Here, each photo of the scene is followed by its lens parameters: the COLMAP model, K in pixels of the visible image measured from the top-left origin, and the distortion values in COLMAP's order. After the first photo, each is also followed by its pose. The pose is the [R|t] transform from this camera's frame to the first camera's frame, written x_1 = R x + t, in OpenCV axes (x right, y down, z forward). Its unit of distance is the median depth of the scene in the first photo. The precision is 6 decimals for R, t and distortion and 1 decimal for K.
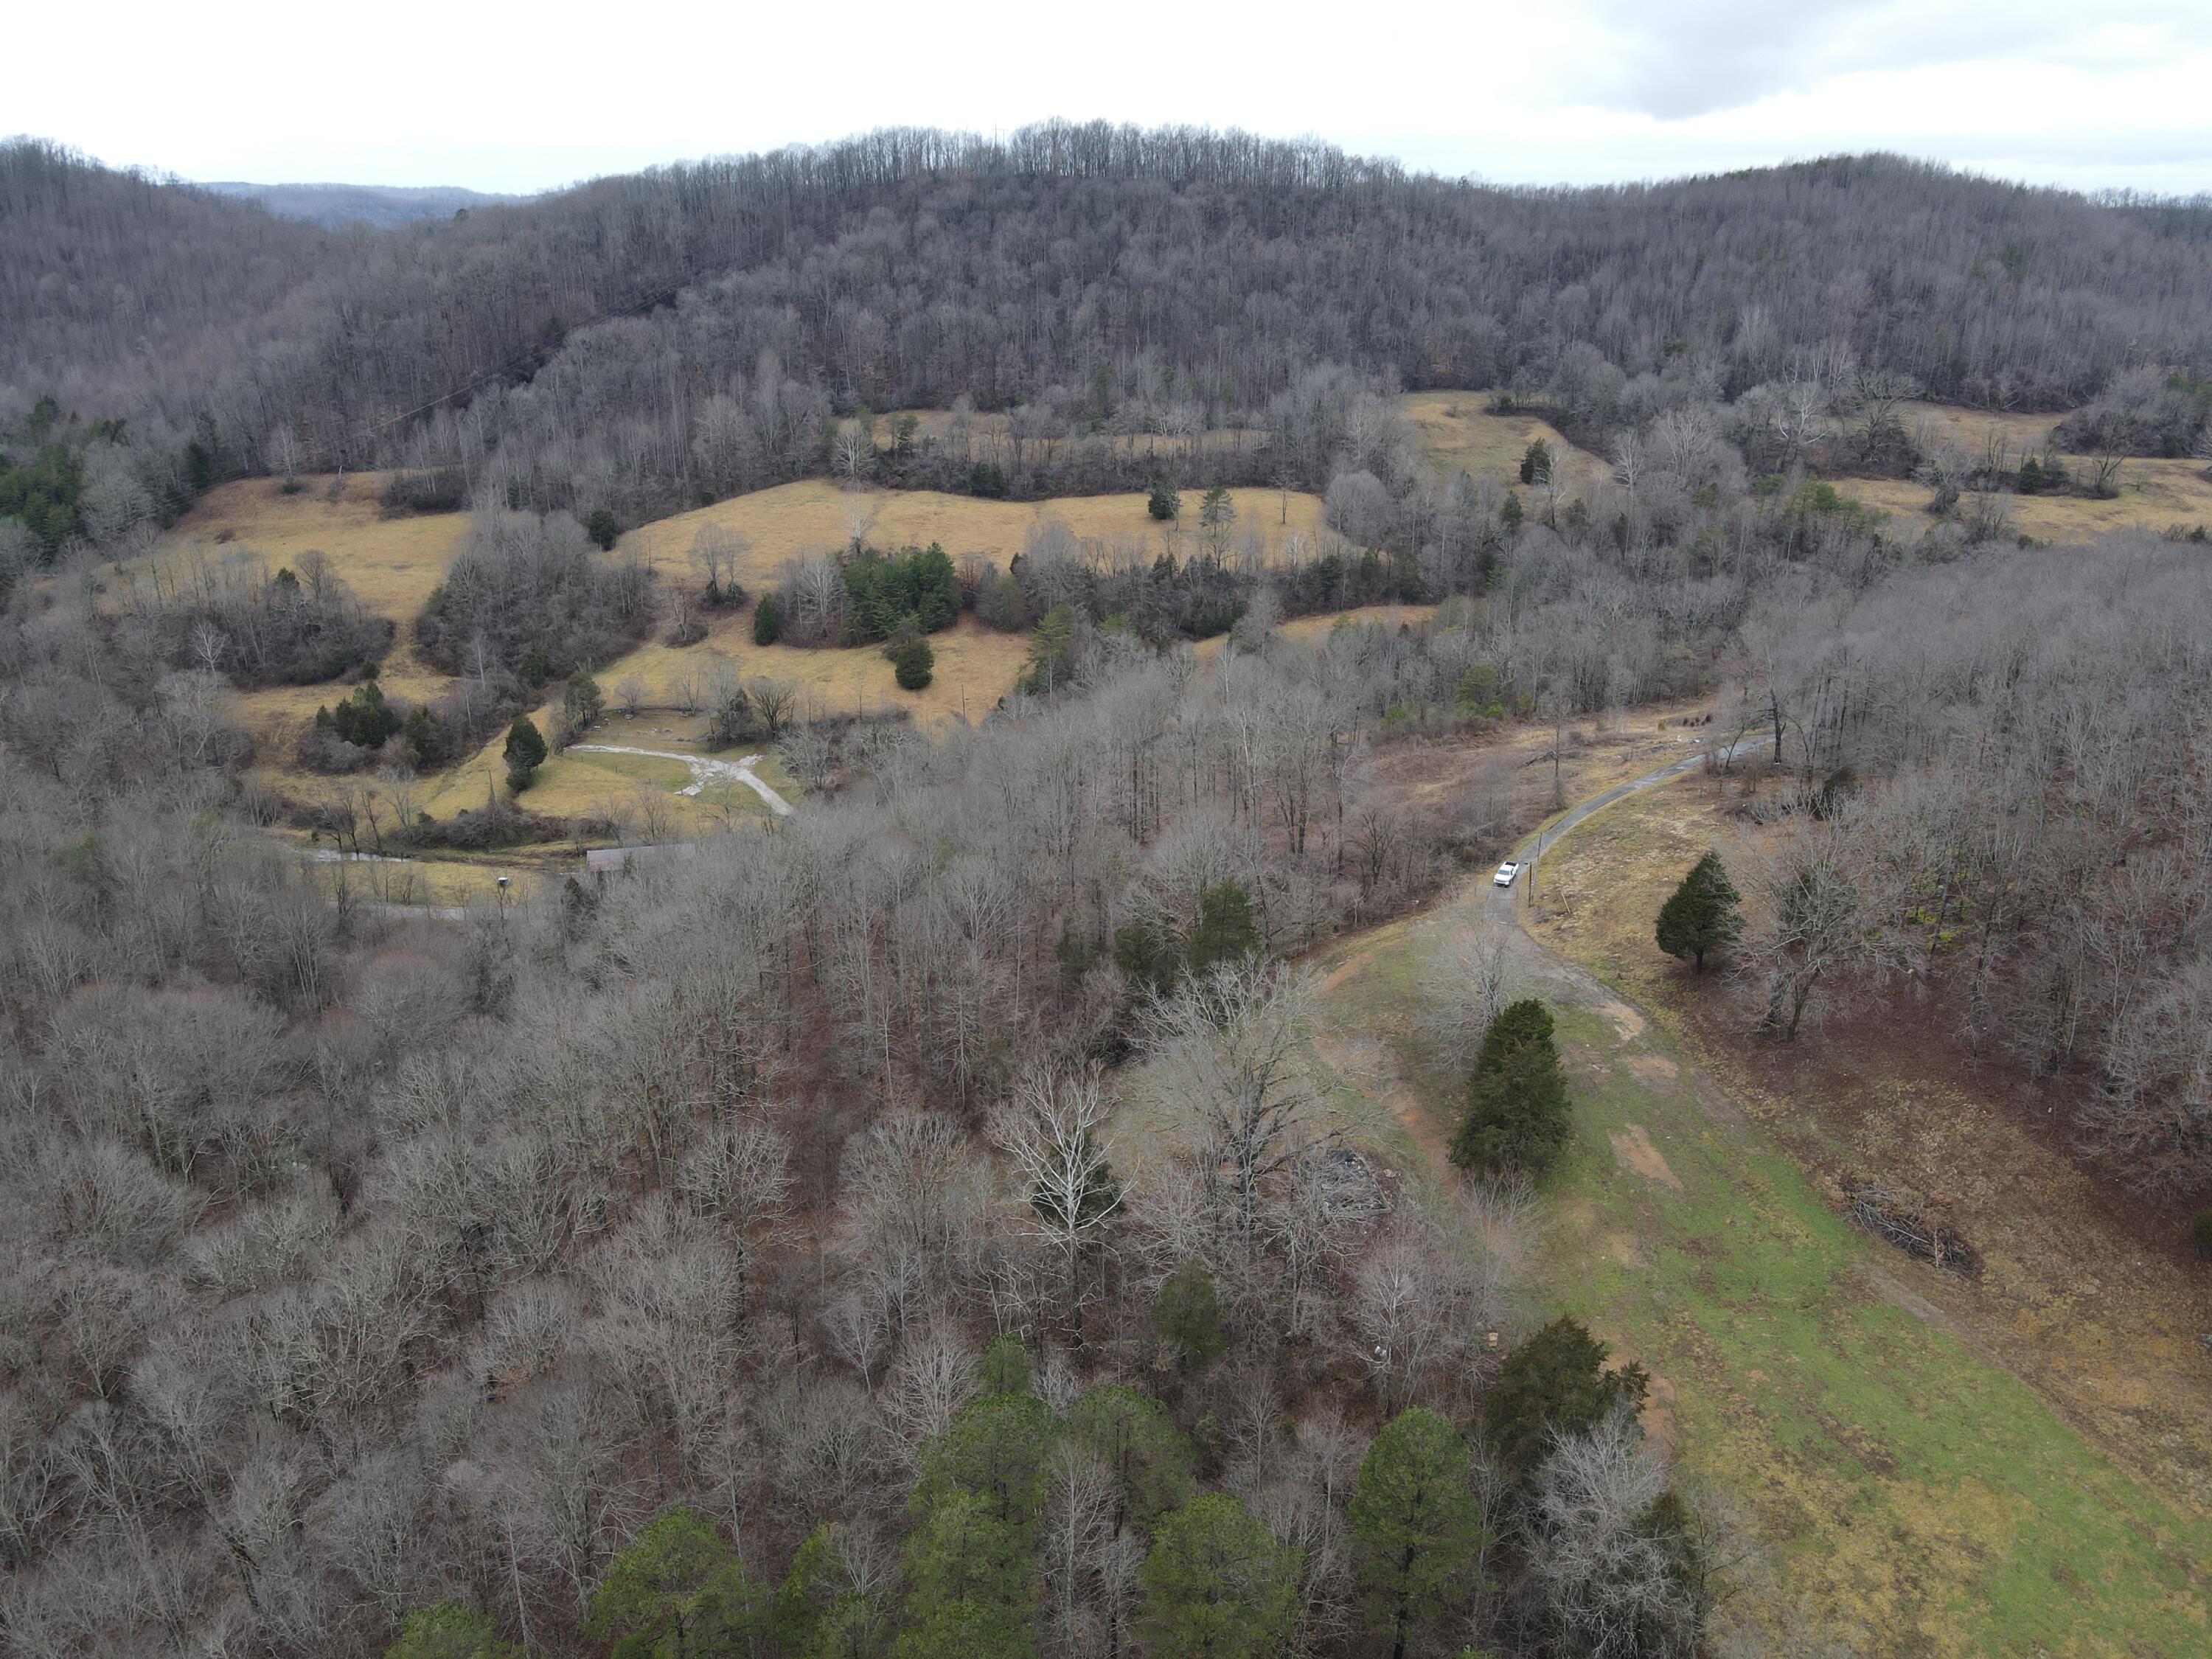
lens RADIAL K [[1620.3, 0, 1110.7], [0, 1620.3, 839.2], [0, 0, 1]] dist [-0.000201, 0.023210]
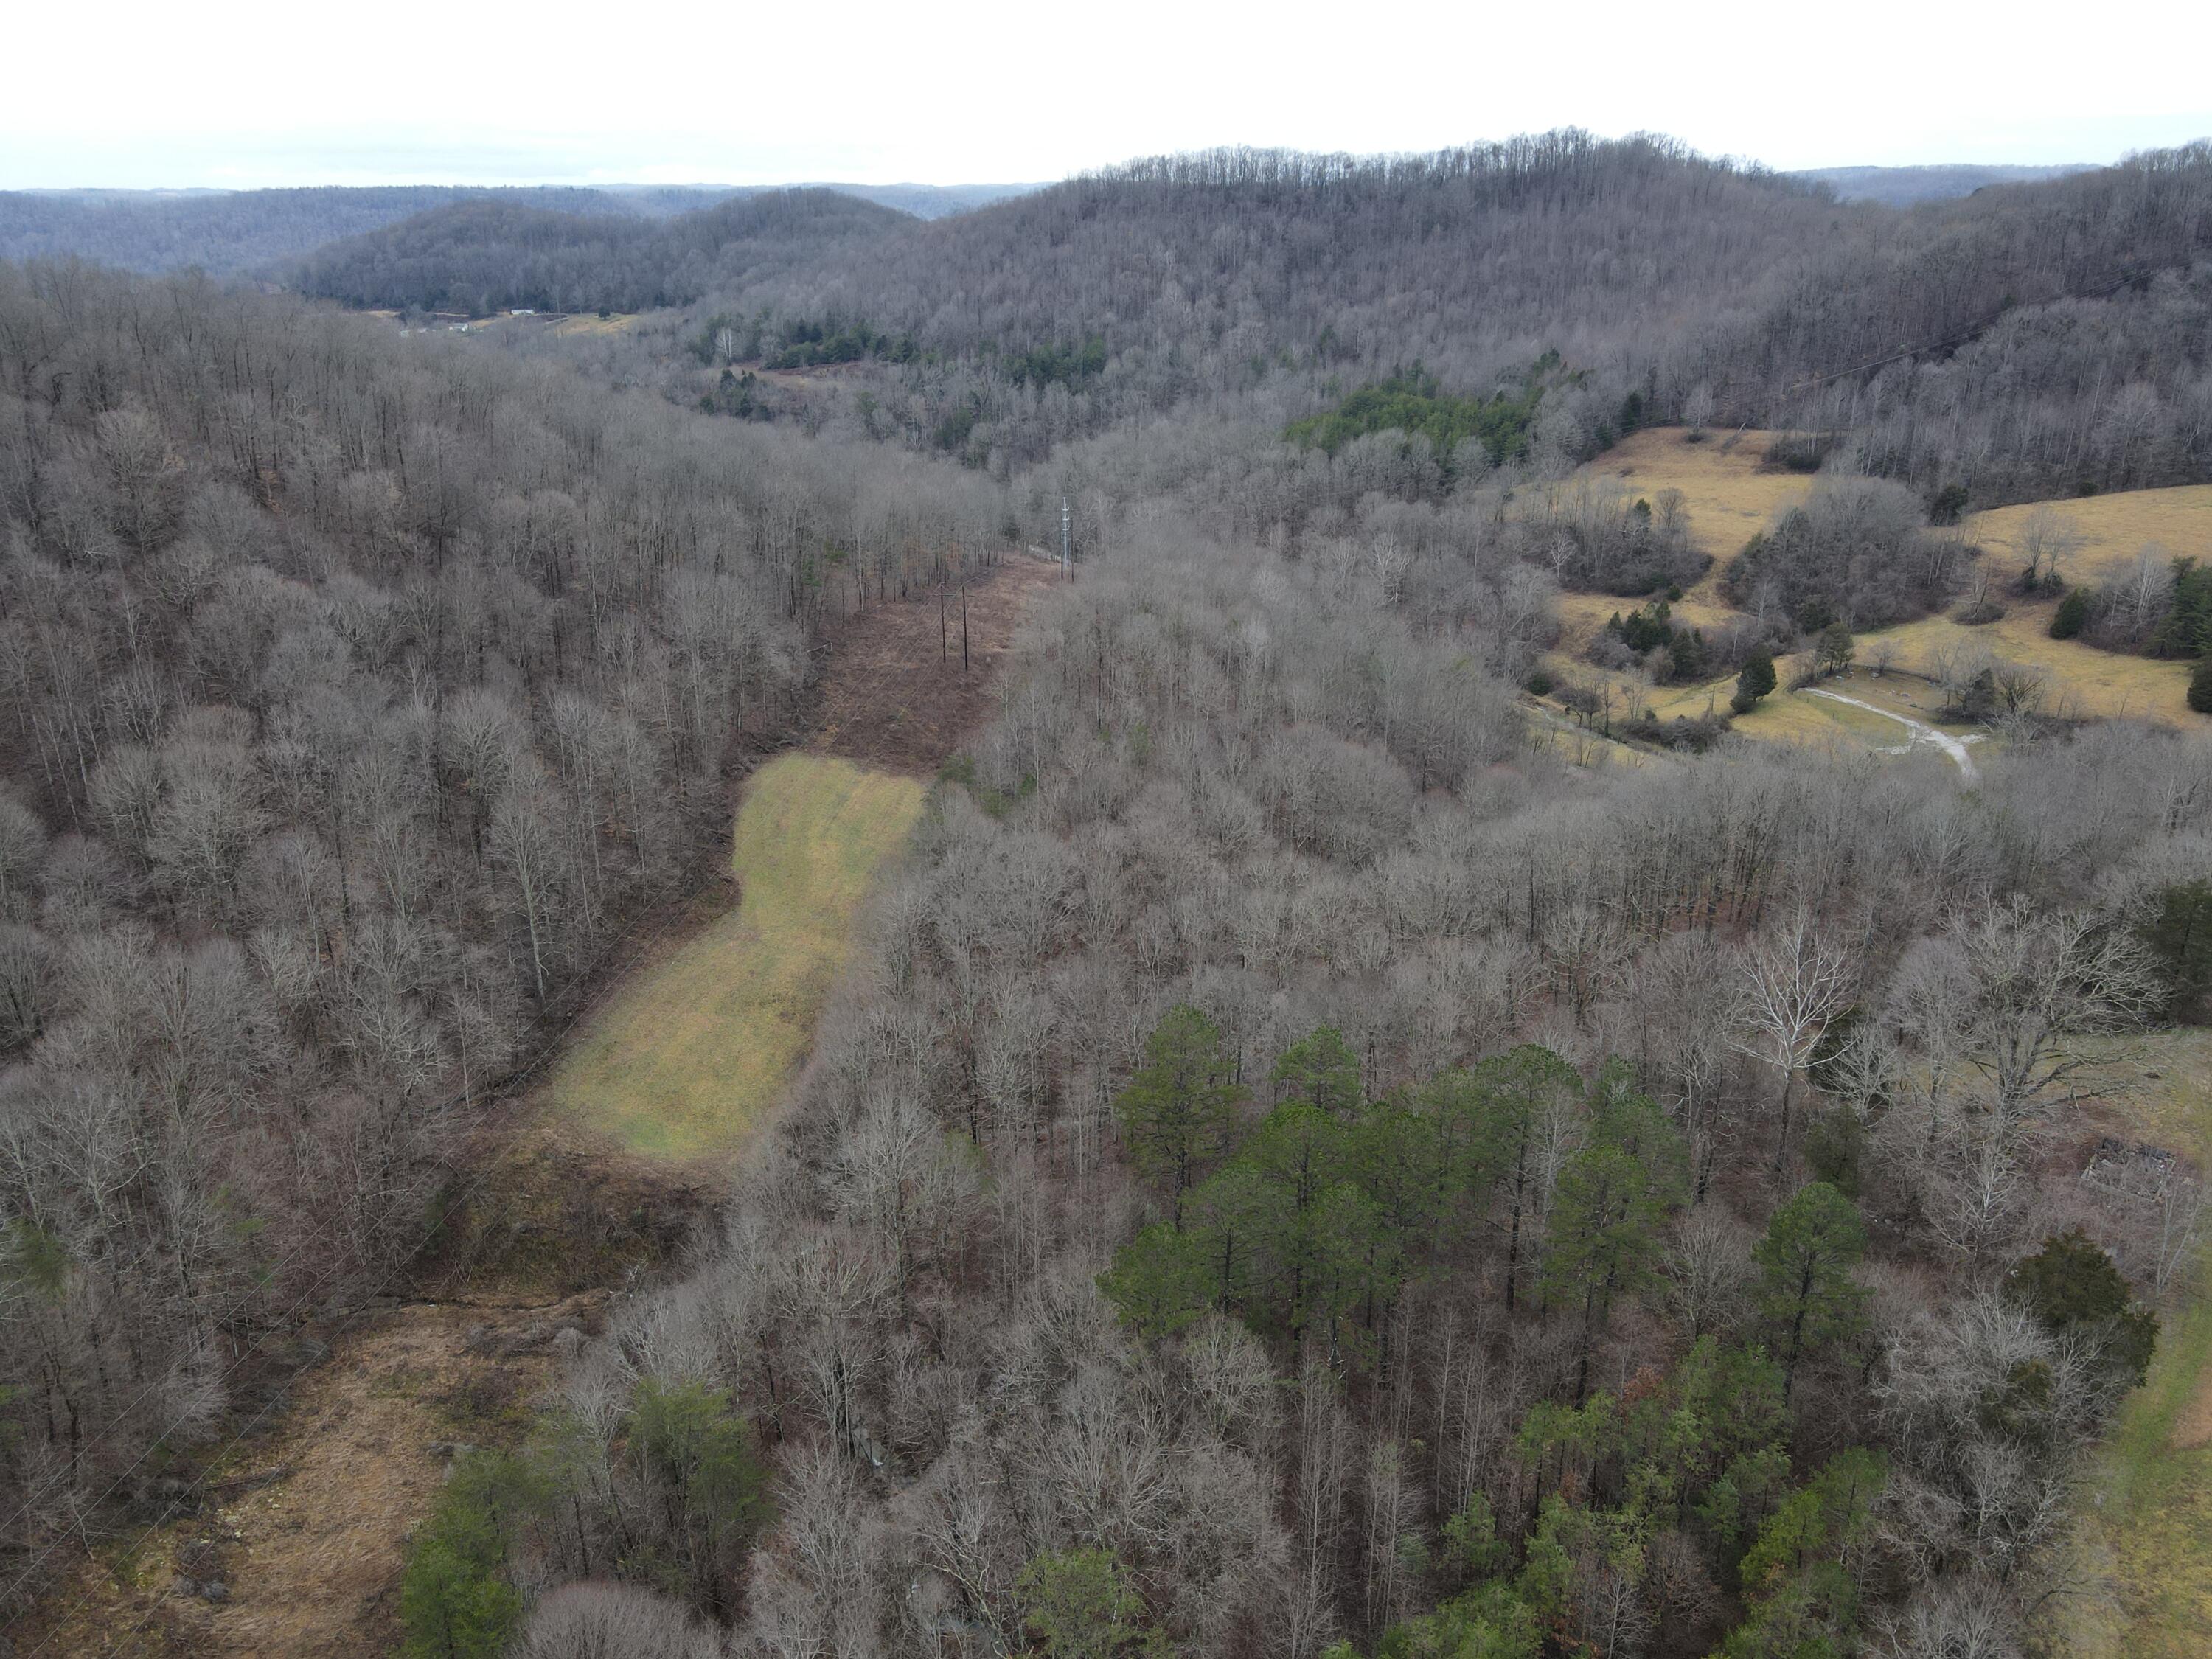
lens RADIAL K [[1620.3, 0, 1110.7], [0, 1620.3, 839.2], [0, 0, 1]] dist [-0.000201, 0.023210]
pose [[0.645227, 0.274354, -0.713030, 0.144716], [-0.267572, 0.955335, 0.125458, 0.023631], [0.715602, 0.109838, 0.689818, -0.055621]]
